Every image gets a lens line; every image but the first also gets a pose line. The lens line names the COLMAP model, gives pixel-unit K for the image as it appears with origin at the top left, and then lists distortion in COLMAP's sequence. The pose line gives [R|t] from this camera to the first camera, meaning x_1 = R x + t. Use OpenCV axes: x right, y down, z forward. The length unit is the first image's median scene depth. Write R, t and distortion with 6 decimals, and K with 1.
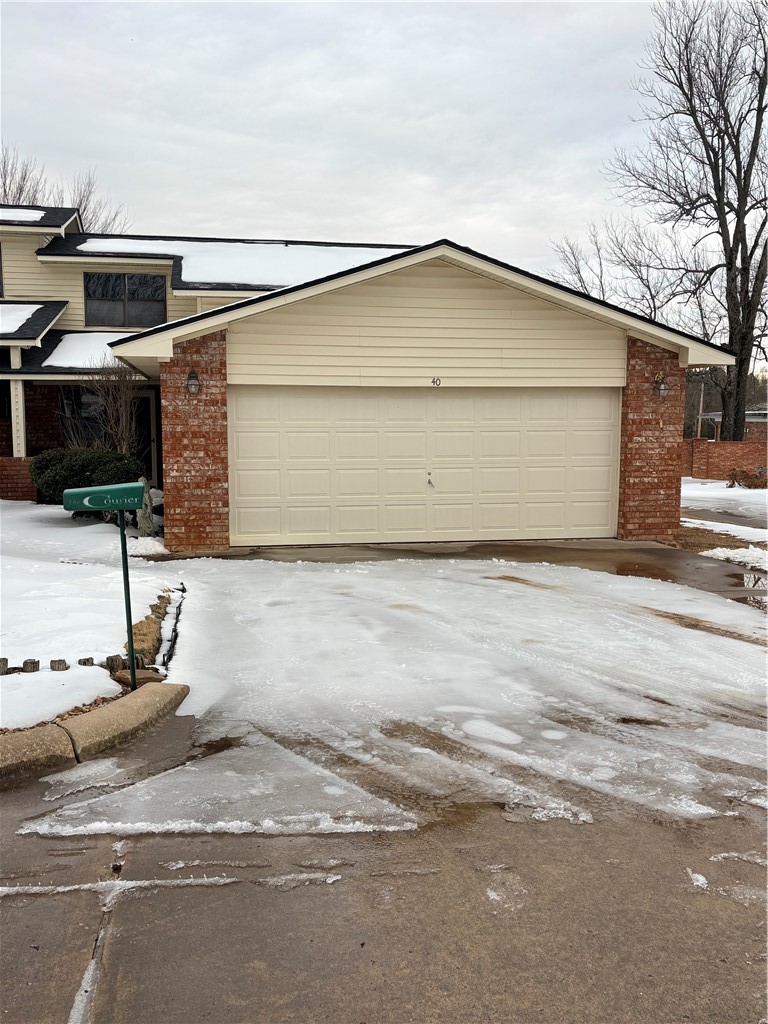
lens RADIAL K [[946.8, 0, 385.1], [0, 946.8, 508.8], [0, 0, 1]] dist [0.160560, 0.000000]
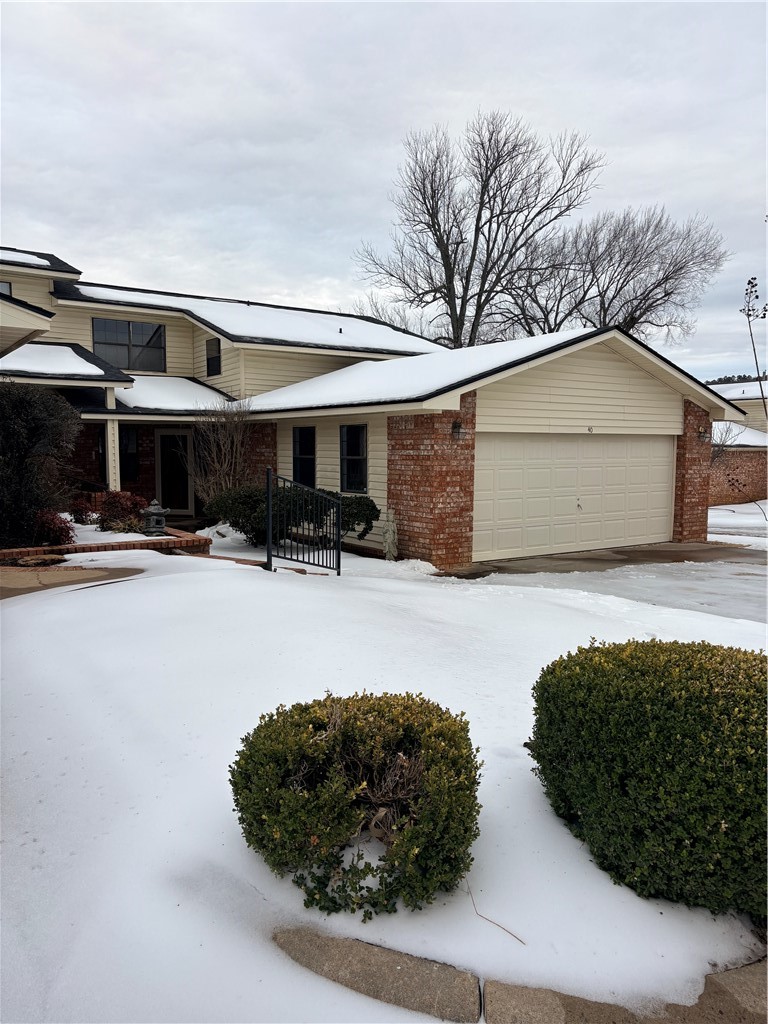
lens RADIAL K [[784.4, 0, 383.5], [0, 784.4, 518.5], [0, 0, 1]] dist [0.082337, 0.006833]
pose [[0.911624, -0.034782, 0.409550, -0.661761], [0.034379, 0.999374, 0.008349, -0.029821], [-0.409584, 0.006469, 0.912249, 0.117471]]
